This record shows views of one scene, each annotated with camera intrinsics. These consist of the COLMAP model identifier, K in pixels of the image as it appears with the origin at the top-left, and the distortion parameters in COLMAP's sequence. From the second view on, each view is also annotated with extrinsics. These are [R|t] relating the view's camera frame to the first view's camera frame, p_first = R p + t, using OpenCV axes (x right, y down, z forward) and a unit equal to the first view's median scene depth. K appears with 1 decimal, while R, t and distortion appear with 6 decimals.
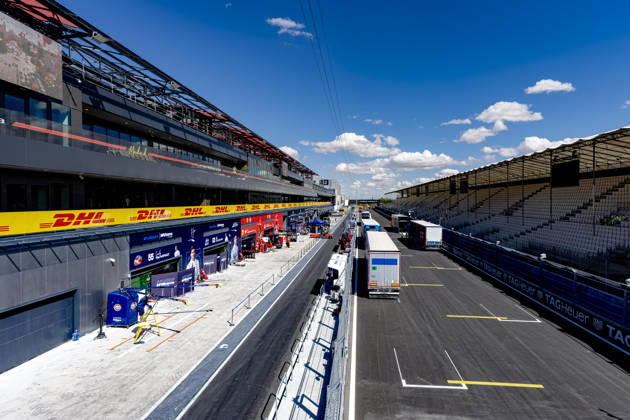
lens RADIAL K [[652.3, 0, 315.0], [0, 652.3, 210.0], [0, 0, 1]] dist [0.036355, -0.004095]
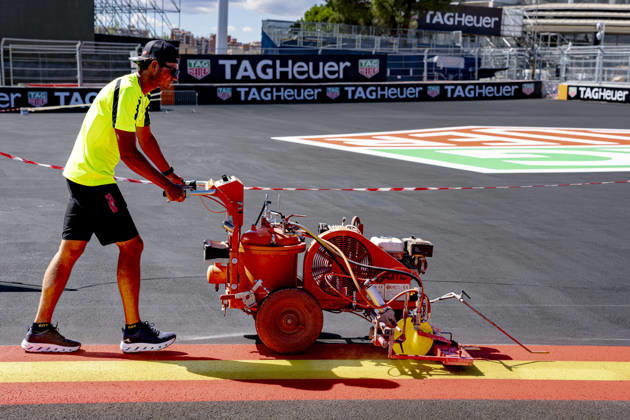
lens RADIAL K [[652.3, 0, 315.0], [0, 652.3, 210.0], [0, 0, 1]] dist [0.036355, -0.004095]
pose [[-0.066791, -0.610204, 0.789424, -0.208705], [0.029236, 0.789654, 0.612856, -0.144874], [-0.997339, 0.064013, -0.034902, 0.715219]]
